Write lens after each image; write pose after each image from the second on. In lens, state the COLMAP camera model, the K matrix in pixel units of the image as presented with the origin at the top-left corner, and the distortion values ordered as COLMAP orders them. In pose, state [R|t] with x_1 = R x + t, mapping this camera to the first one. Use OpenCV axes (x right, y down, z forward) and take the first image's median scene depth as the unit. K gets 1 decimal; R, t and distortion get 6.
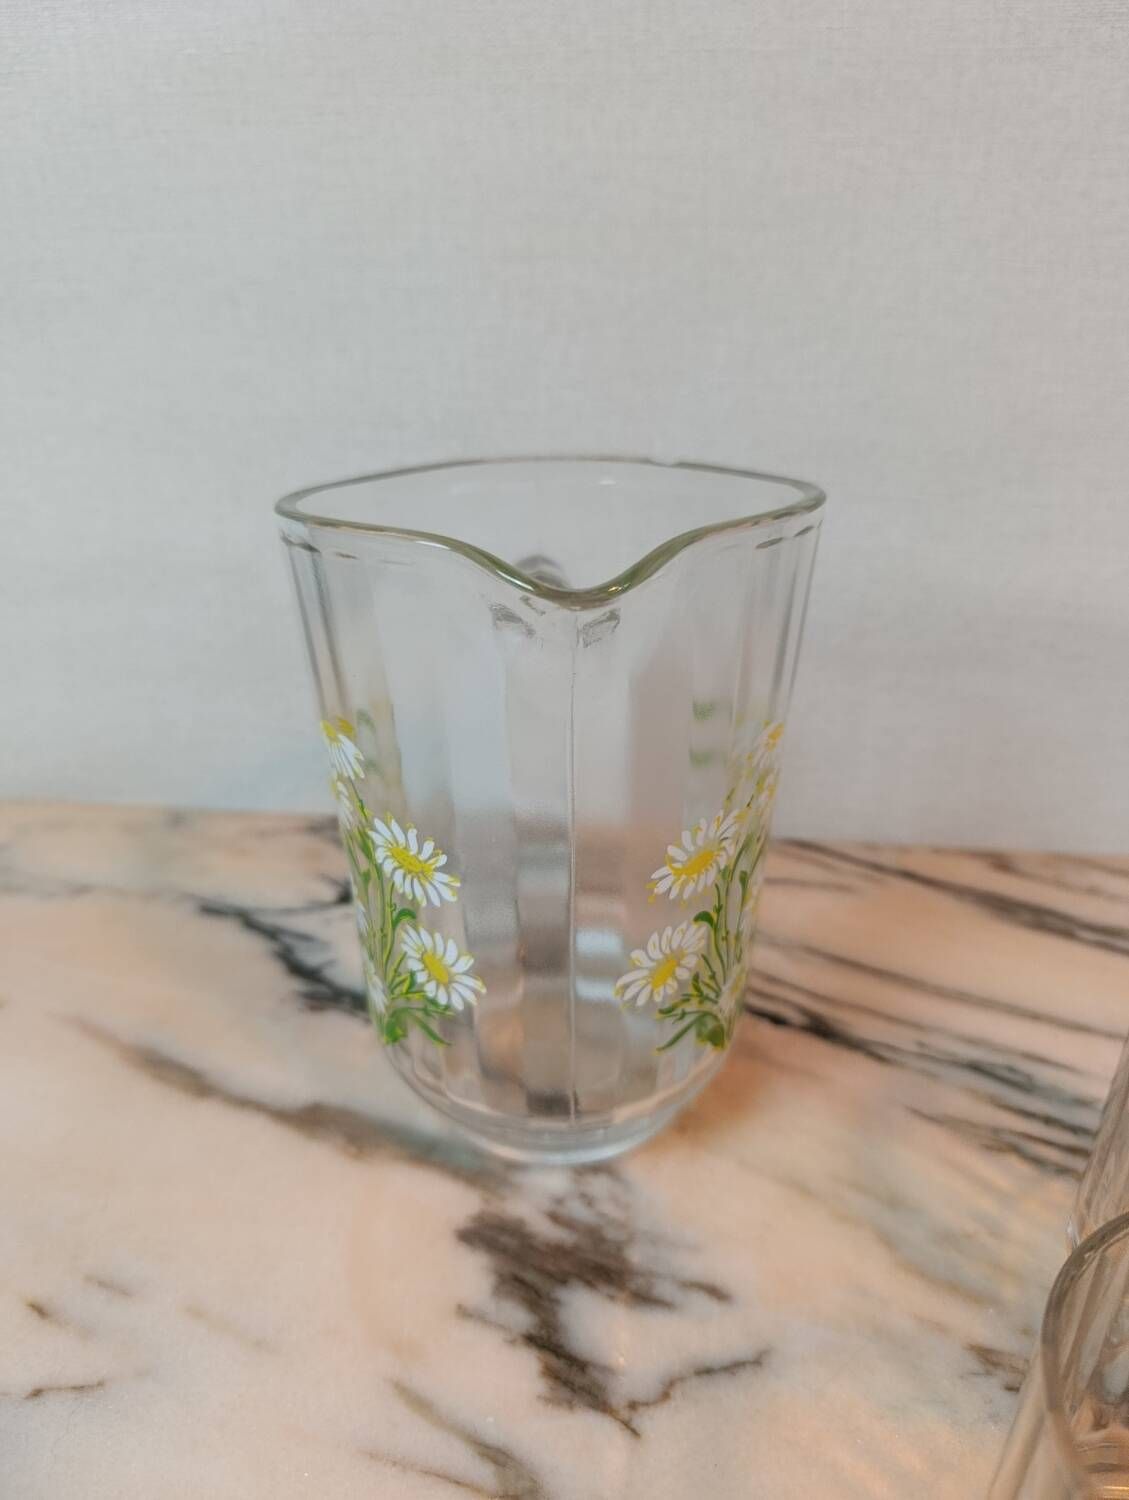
lens RADIAL K [[1126.4, 0, 559.3], [0, 1126.4, 761.3], [0, 0, 1]] dist [-0.075067, 0.017892]
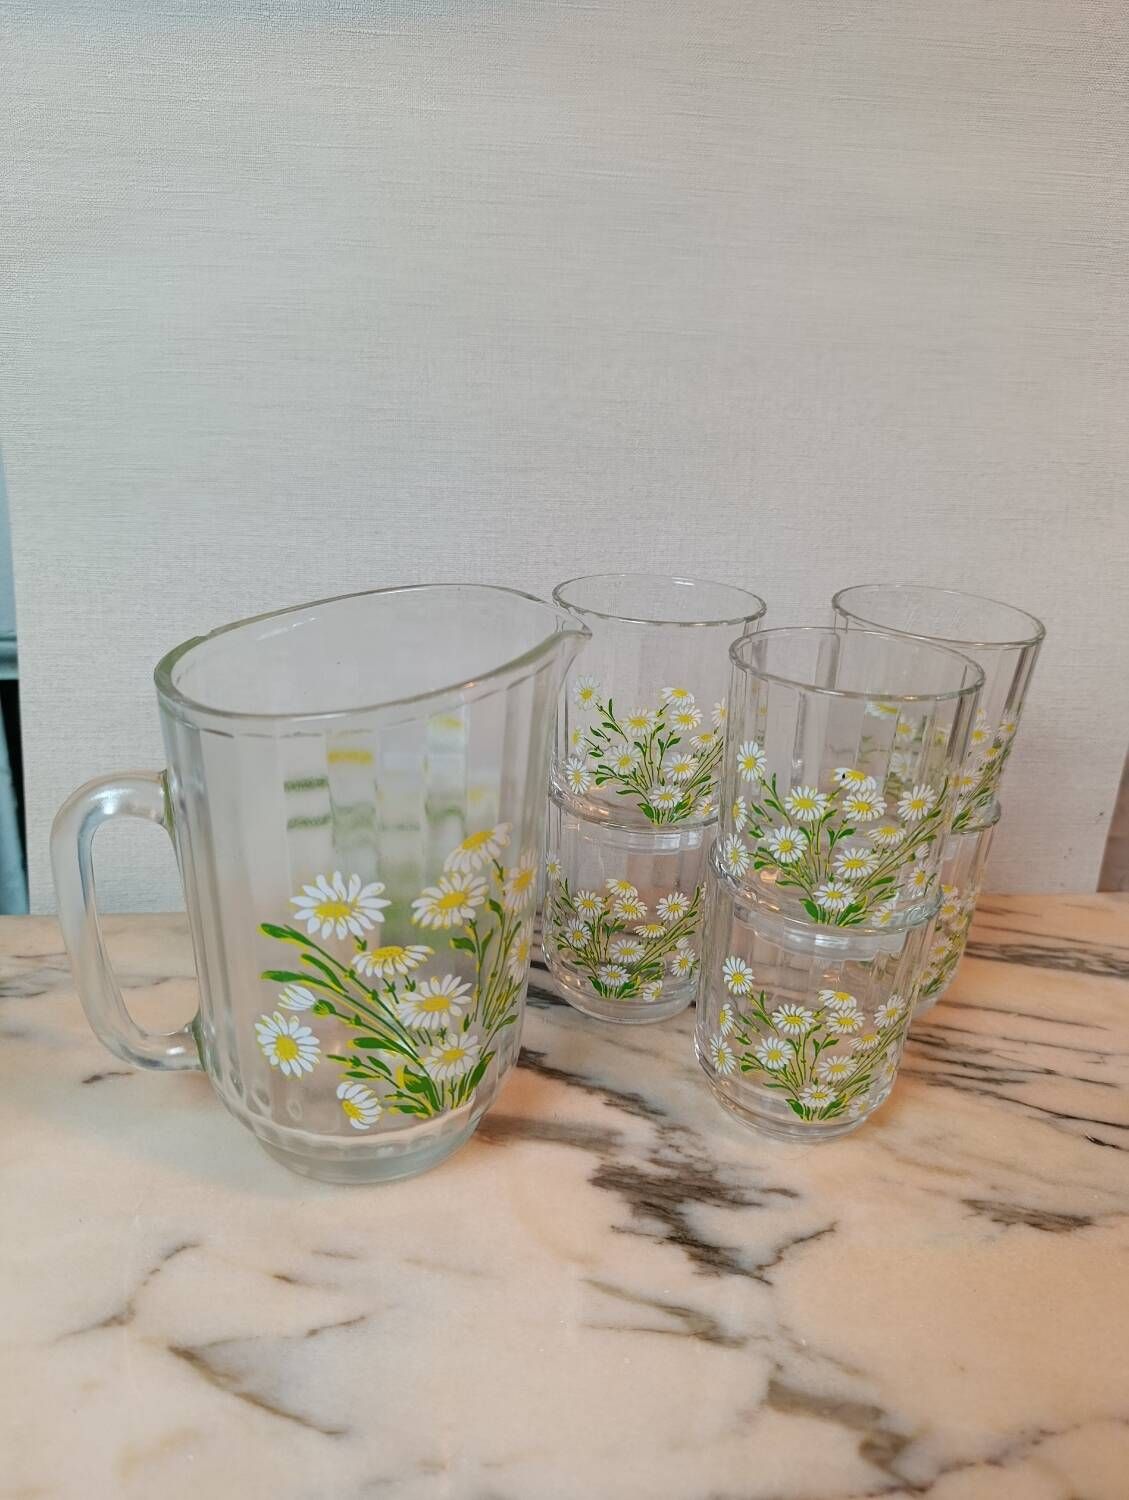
lens RADIAL K [[1126.4, 0, 545.4], [0, 1126.4, 738.1], [0, 0, 1]] dist [-0.075067, 0.017892]
pose [[0.970846, -0.028926, 0.237951, -0.435916], [0.068841, 0.984519, -0.161191, 0.117589], [-0.229604, 0.172872, 0.957808, -0.330592]]
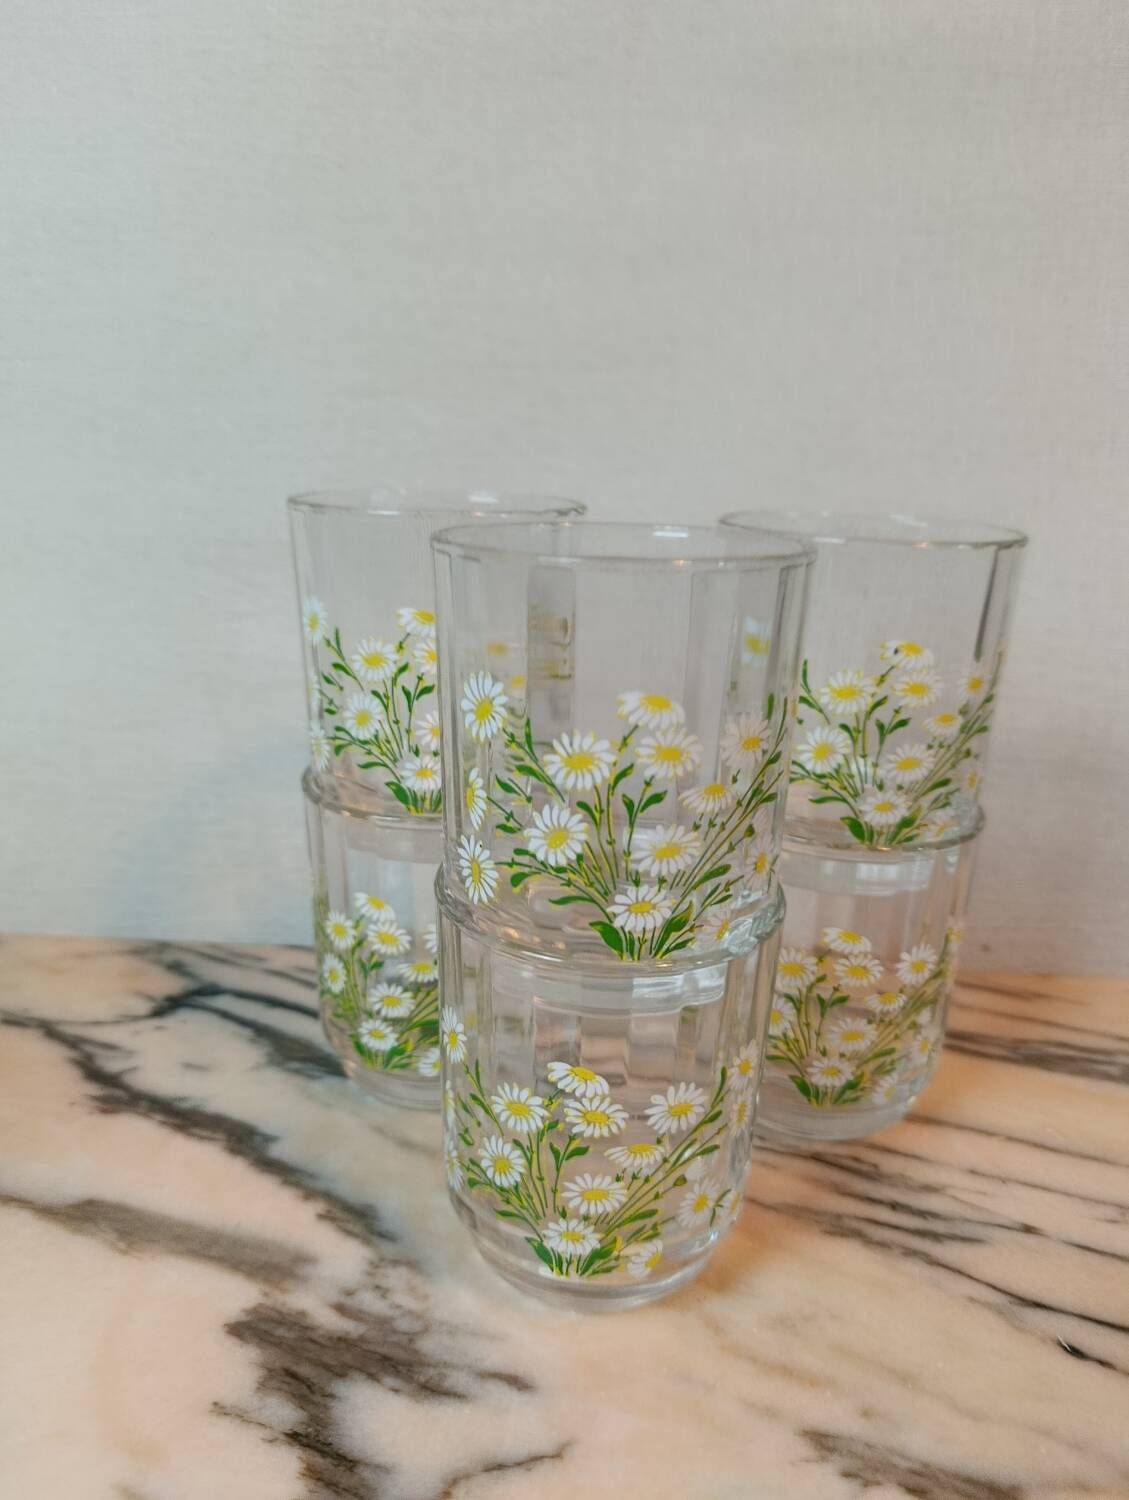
lens RADIAL K [[1126.4, 0, 570.1], [0, 1126.4, 751.3], [0, 0, 1]] dist [-0.075067, 0.017892]
pose [[0.996783, 0.010973, 0.079393, 0.102655], [0.009154, 0.968514, -0.248790, 0.201375], [-0.079624, 0.248716, 0.965298, 0.031769]]
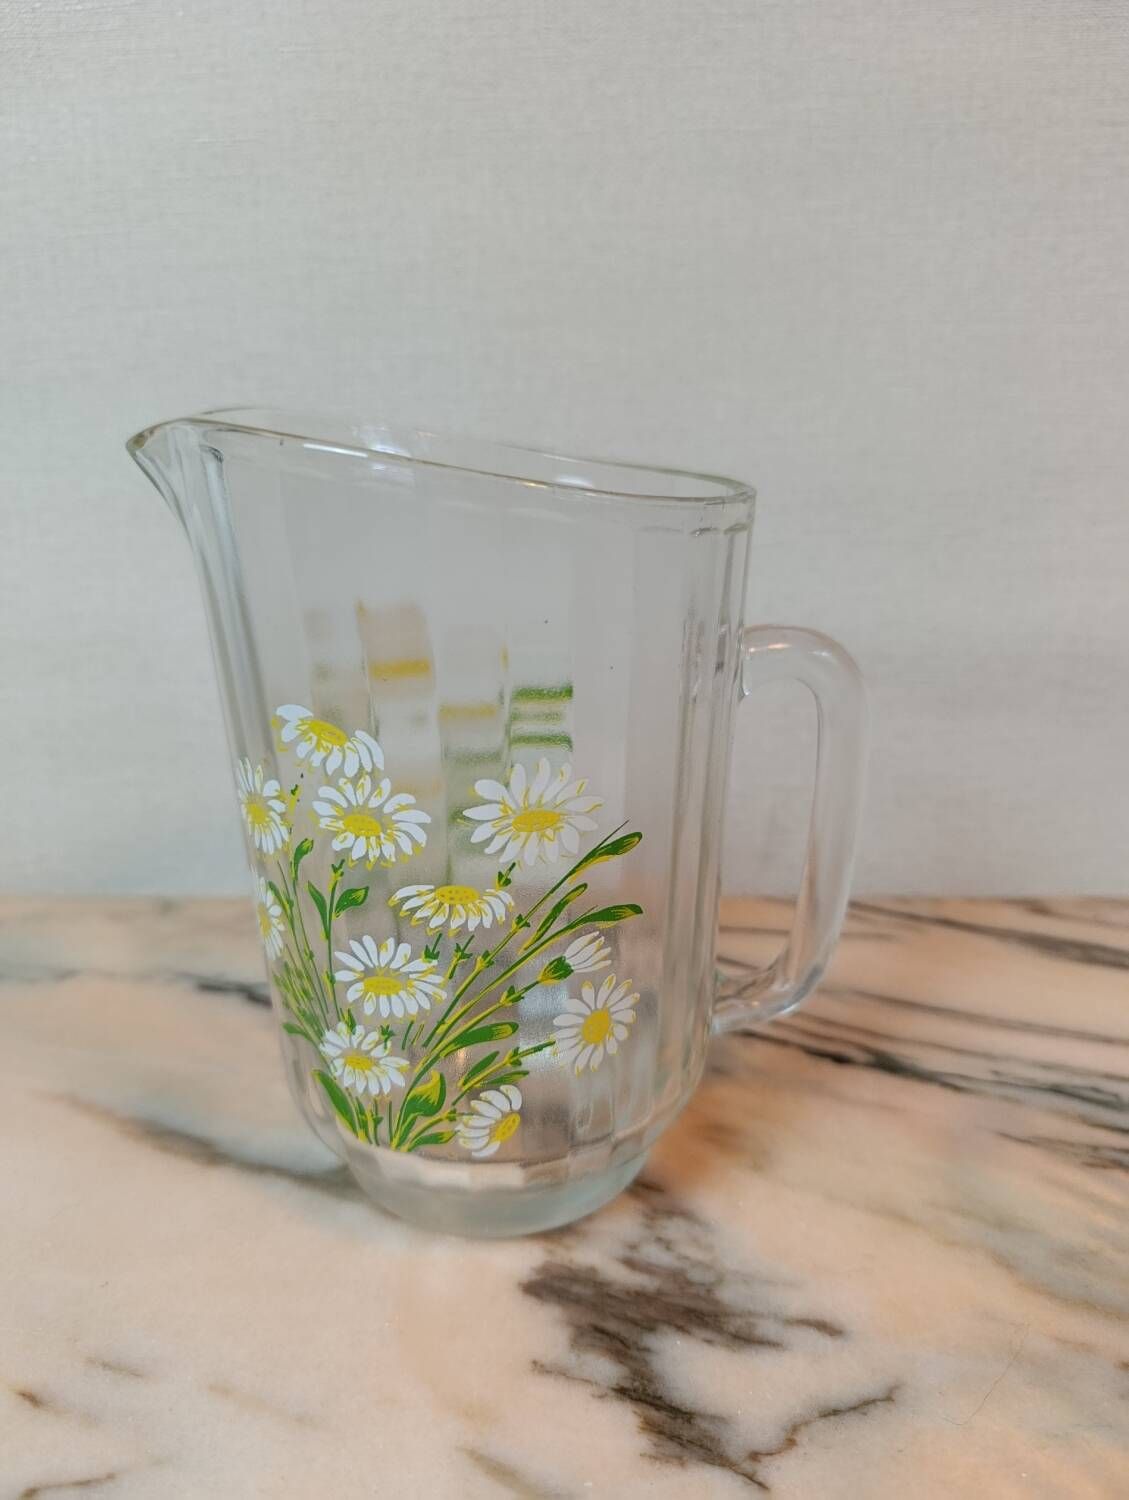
lens RADIAL K [[1126.4, 0, 552.3], [0, 1126.4, 767.6], [0, 0, 1]] dist [-0.075067, 0.017892]
pose [[0.998073, -0.034203, 0.051770, -0.097963], [0.043045, 0.982598, -0.180688, 0.182091], [-0.044689, 0.182568, 0.982177, 0.072589]]
